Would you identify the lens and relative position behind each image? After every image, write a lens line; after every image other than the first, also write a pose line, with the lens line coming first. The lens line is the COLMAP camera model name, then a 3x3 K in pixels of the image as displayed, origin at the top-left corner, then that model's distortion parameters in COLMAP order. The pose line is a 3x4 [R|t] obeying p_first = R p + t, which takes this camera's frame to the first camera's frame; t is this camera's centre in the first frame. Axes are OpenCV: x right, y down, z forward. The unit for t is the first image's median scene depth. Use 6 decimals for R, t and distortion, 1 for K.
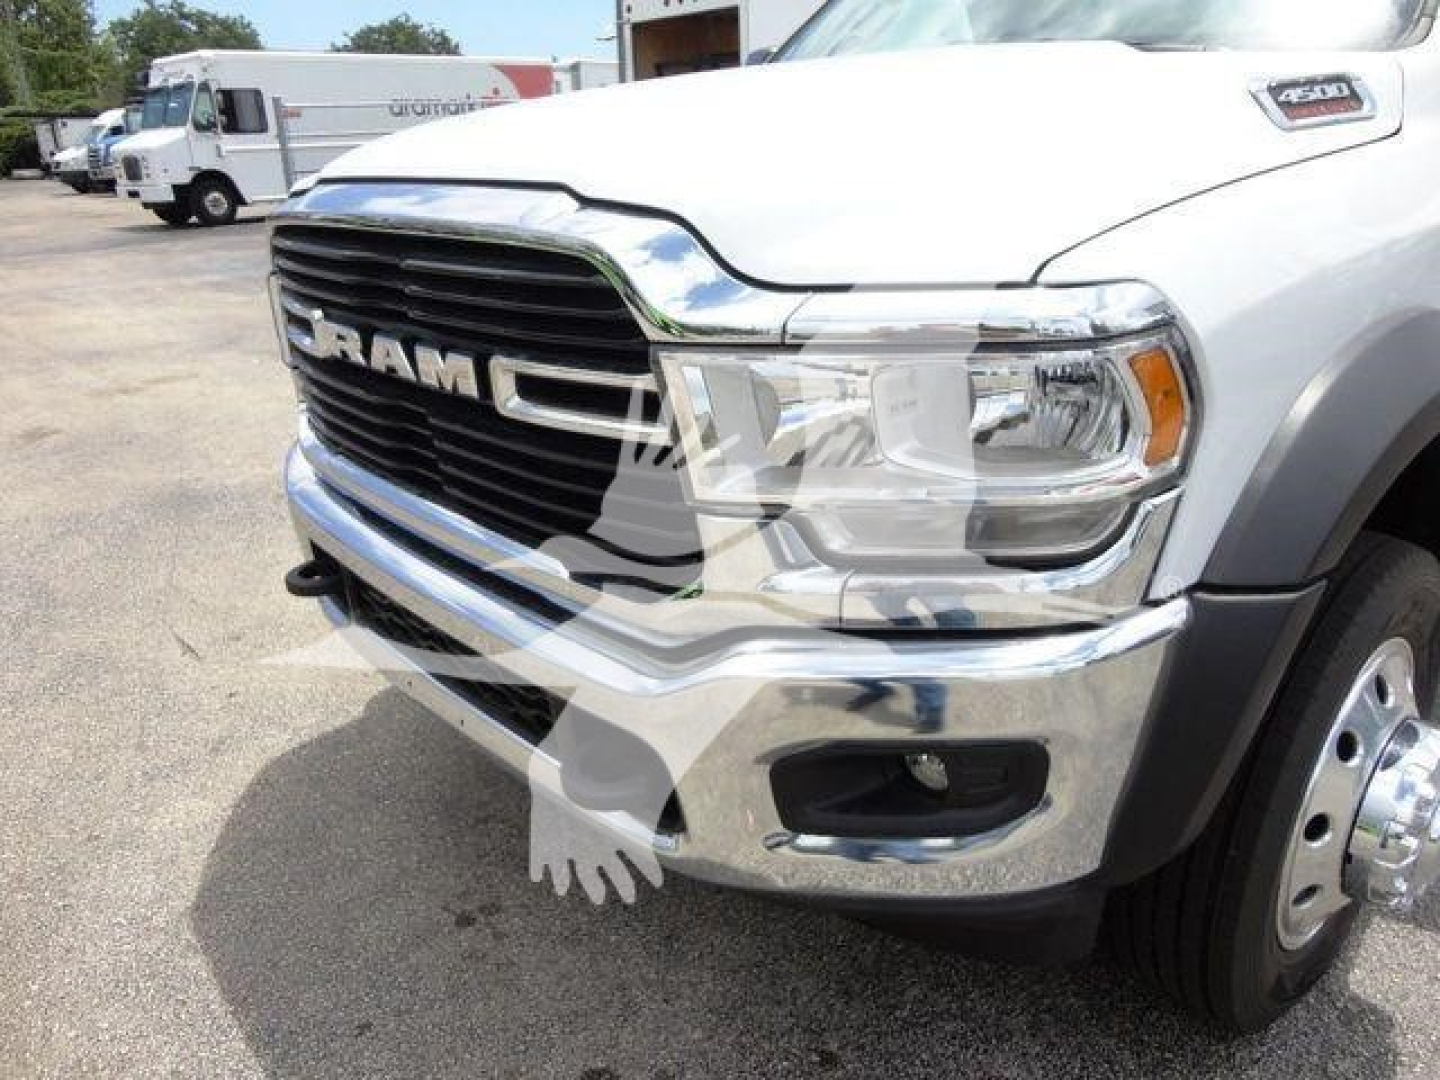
lens RADIAL K [[1043.5, 0, 719.5], [0, 1043.5, 536.9], [0, 0, 1]] dist [-0.009978, 0.001416]
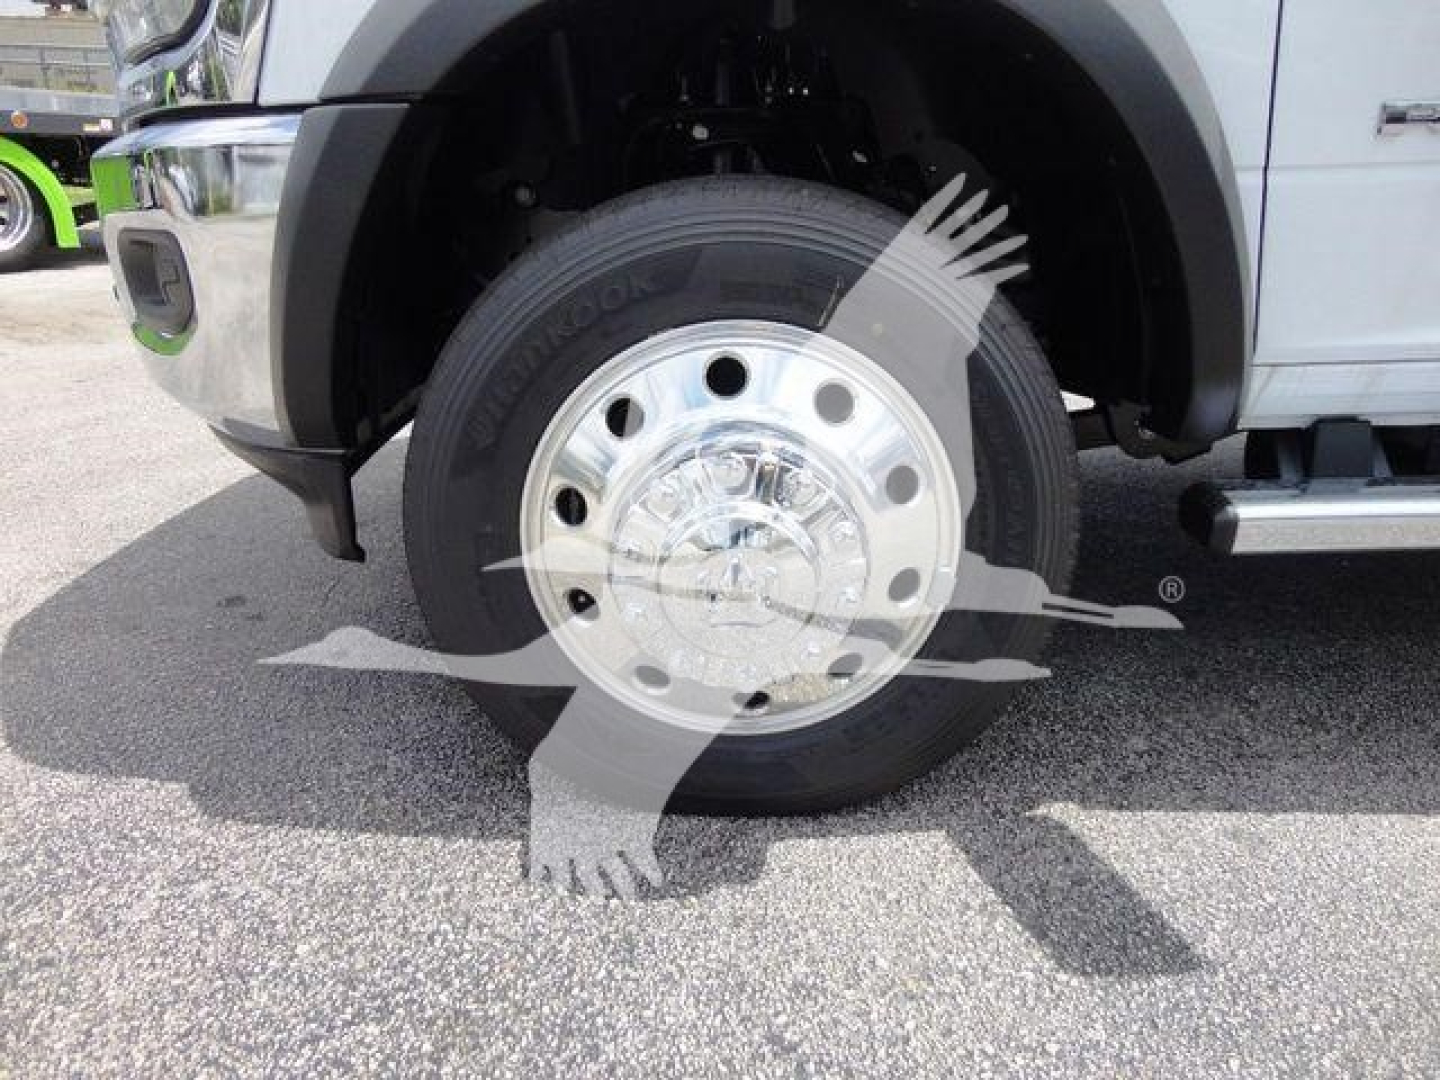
lens RADIAL K [[1025.9, 0, 721.9], [0, 1025.9, 542.6], [0, 0, 1]] dist [-0.003649, -0.000483]
pose [[0.726270, 0.268890, -0.632637, 1.170110], [-0.269102, 0.958084, 0.098284, 0.196197], [0.632547, 0.098863, 0.768186, 0.459519]]
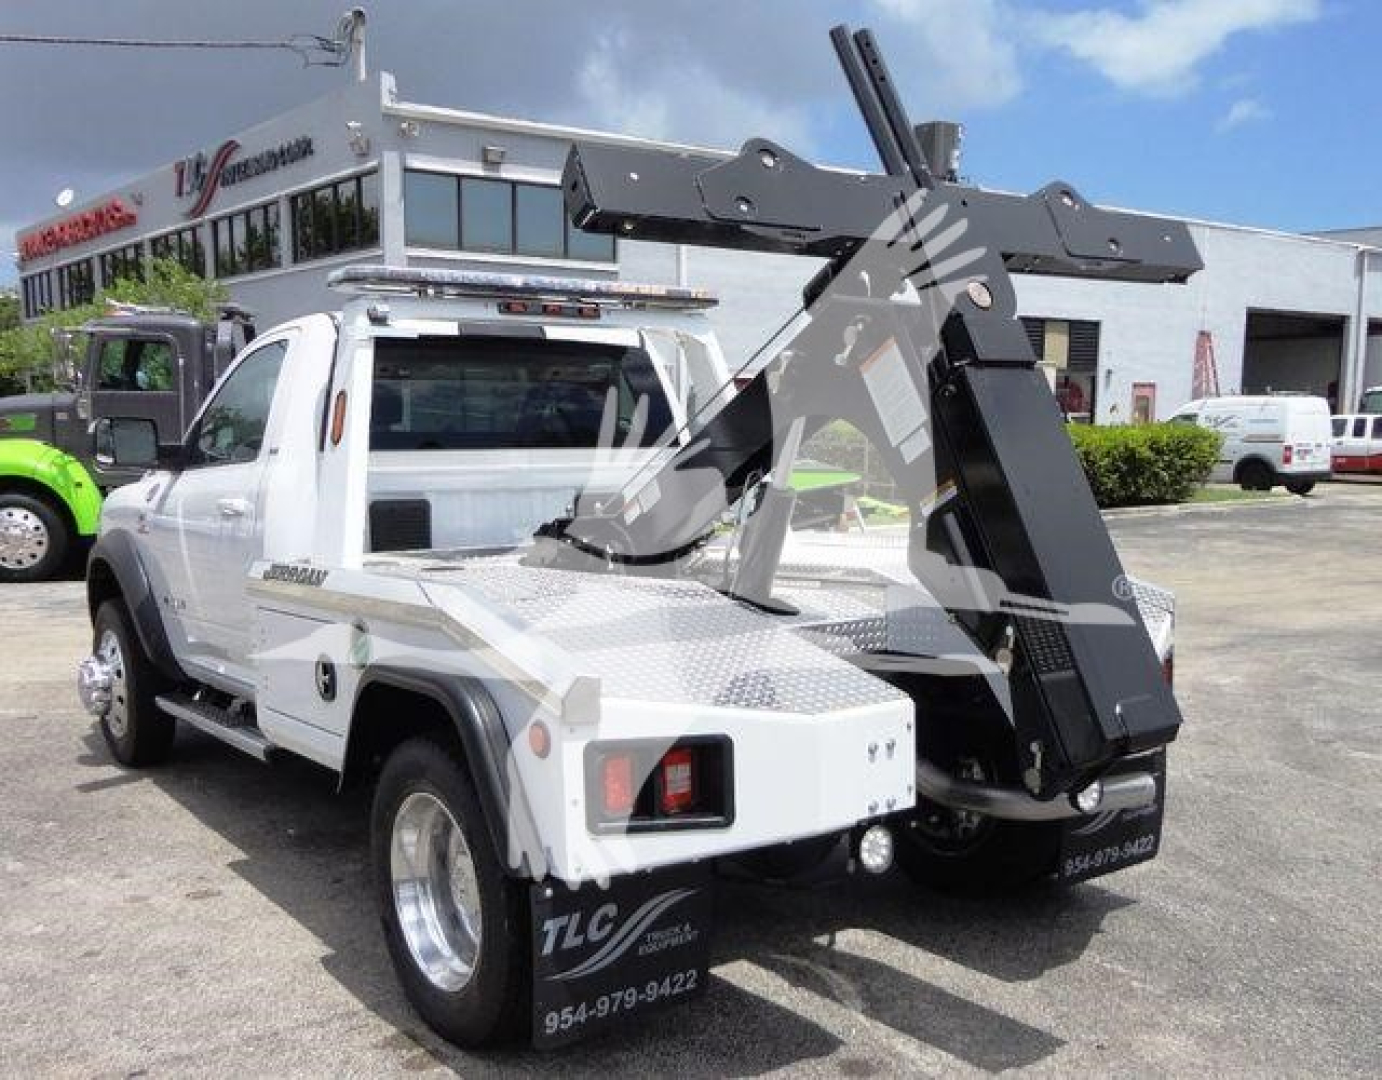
lens RADIAL K [[1342.9, 0, 691.5], [0, 1342.9, 645.5], [0, 0, 1]] dist [0.003839, -0.010747]
pose [[-0.110965, 0.185280, -0.976401, 4.662902], [-0.348900, 0.912671, 0.212839, -1.411405], [0.930567, 0.364284, -0.036631, 2.935068]]
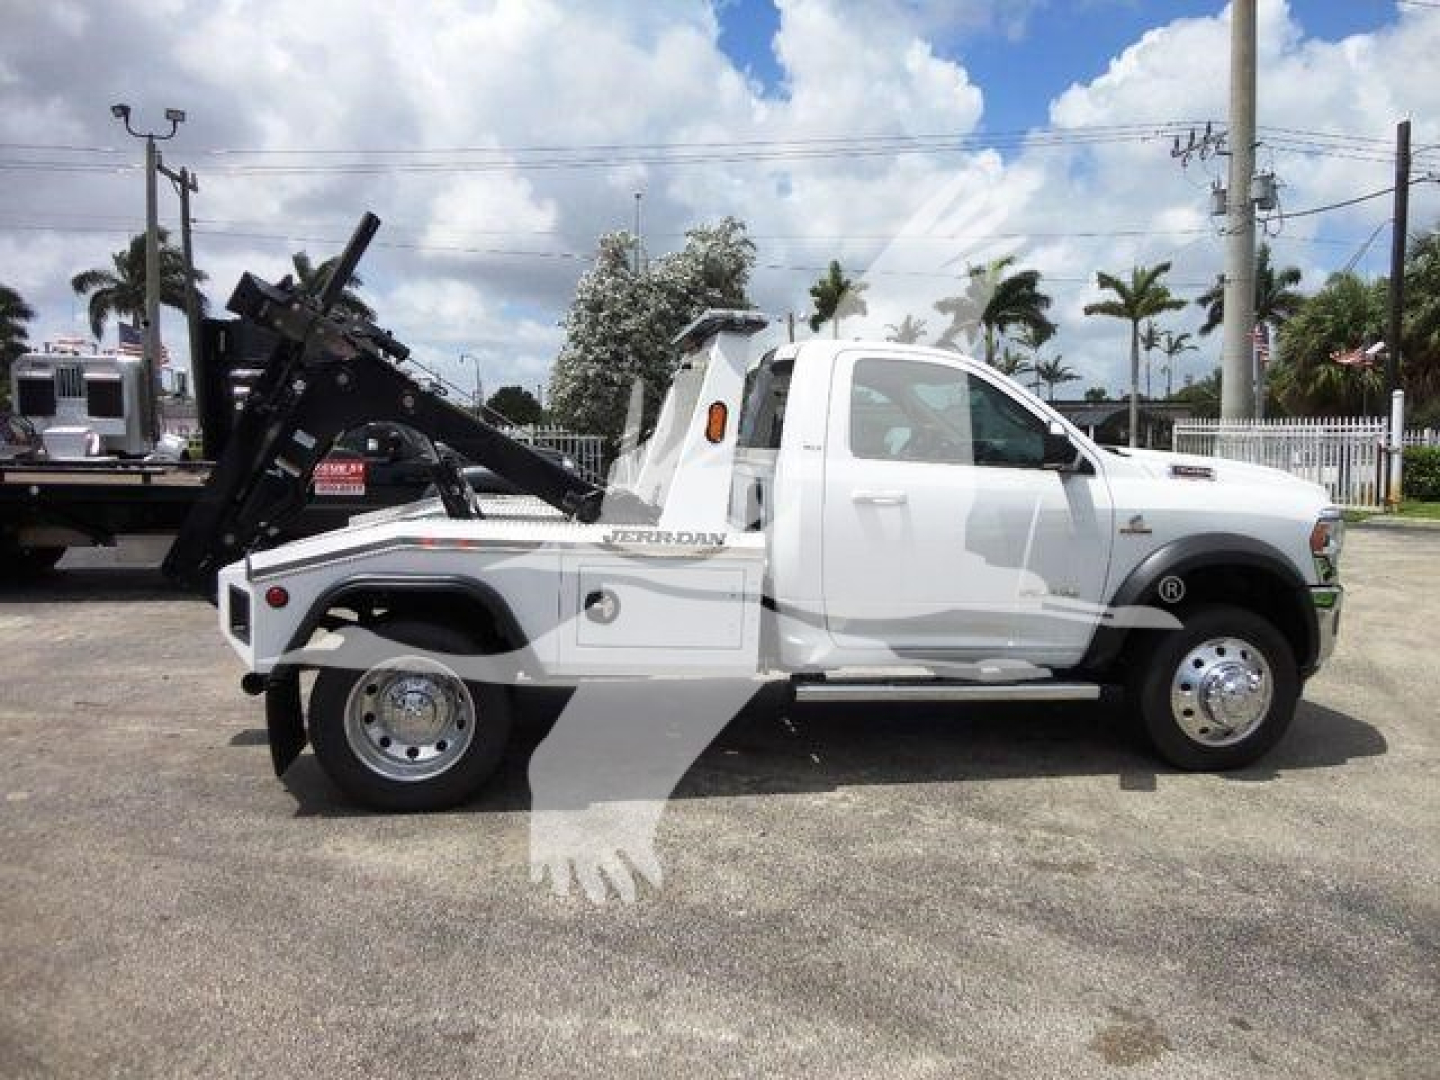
lens RADIAL K [[1037.1, 0, 727.9], [0, 1037.1, 540.6], [0, 0, 1]] dist [-0.009350, 0.000975]
pose [[-0.833125, -0.031973, 0.552159, -0.795046], [0.212580, 0.903131, 0.373047, -2.061202], [-0.510600, 0.428173, -0.745625, 5.131969]]
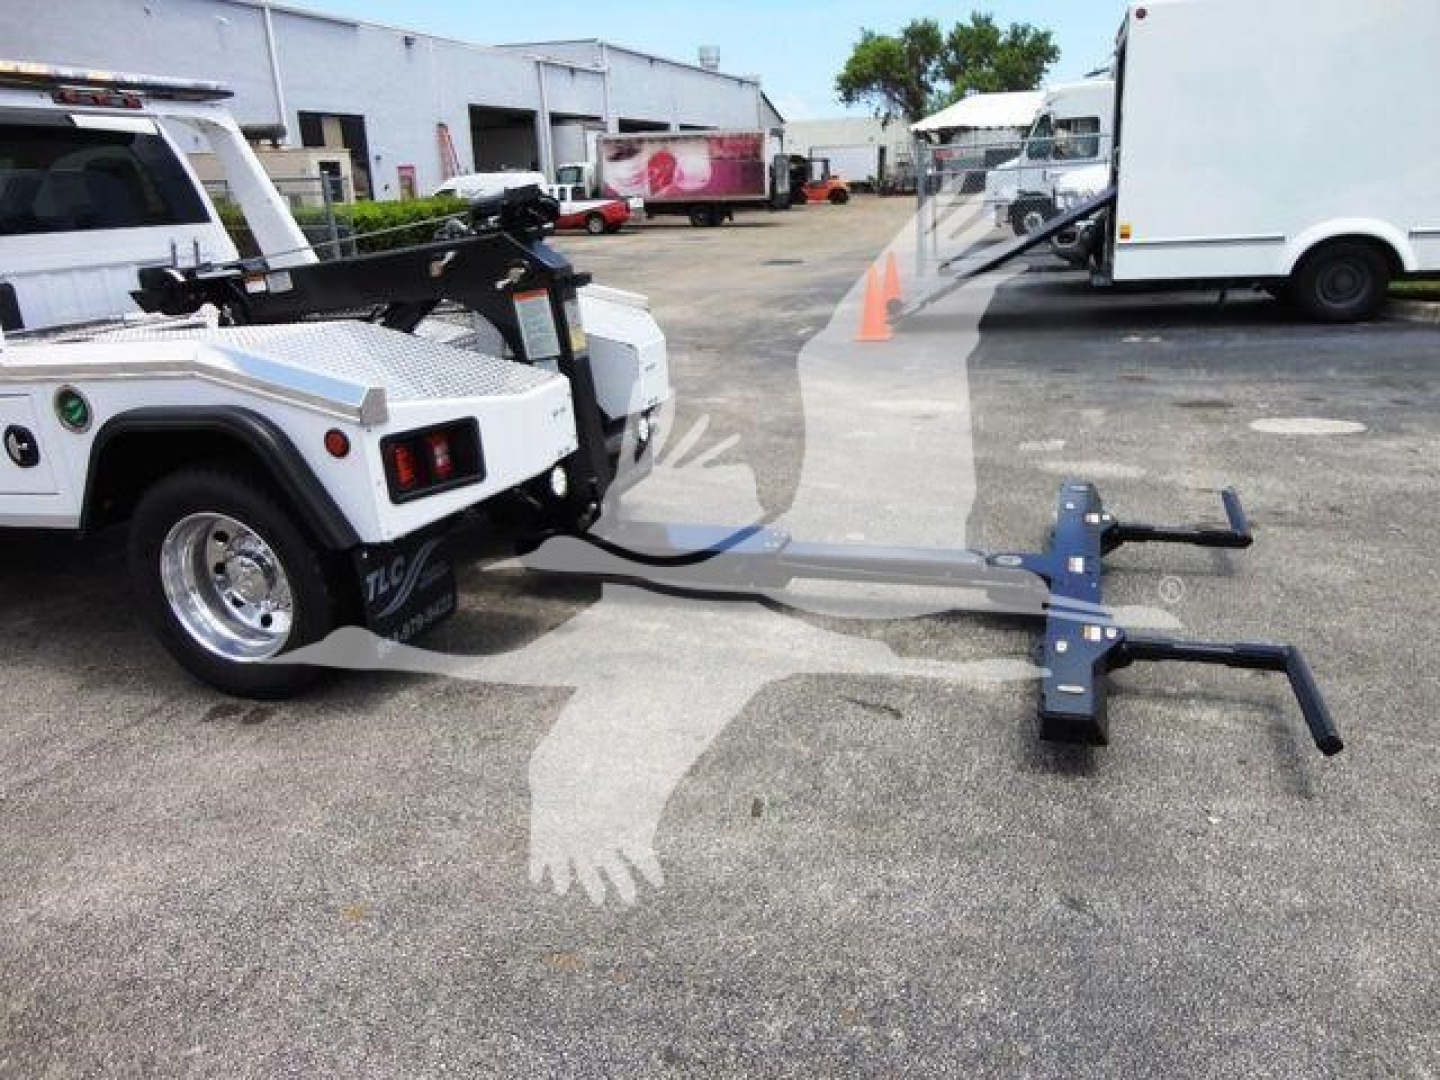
lens RADIAL K [[1028.2, 0, 714.7], [0, 1028.2, 546.2], [0, 0, 1]] dist [0.000711, -0.000128]
pose [[0.488845, 0.290463, -0.822595, 4.836936], [-0.276396, 0.945932, 0.169760, -1.130600], [0.827428, 0.144375, 0.542696, 2.243046]]
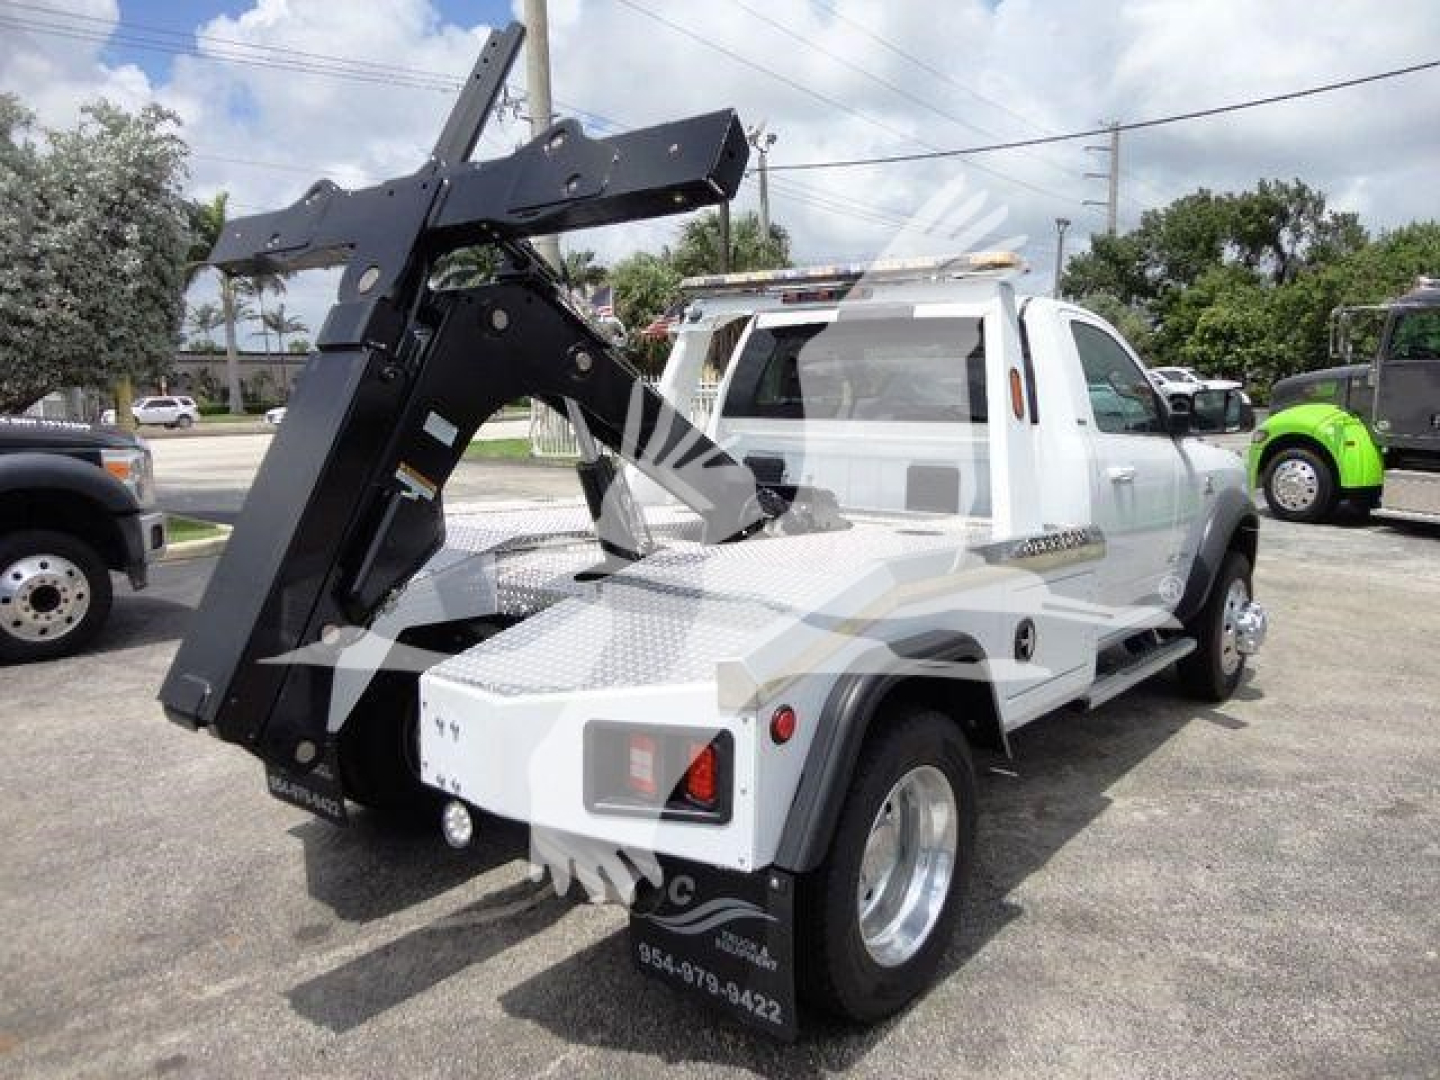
lens RADIAL K [[1034.6, 0, 720.0], [0, 1034.6, 540.0], [0, 0, 1]] dist [-0.002996, -0.000148]
pose [[-0.988553, 0.049177, -0.142634, 2.015932], [-0.026188, 0.875109, 0.483218, -2.115975], [0.148583, 0.481422, -0.863803, 4.917278]]
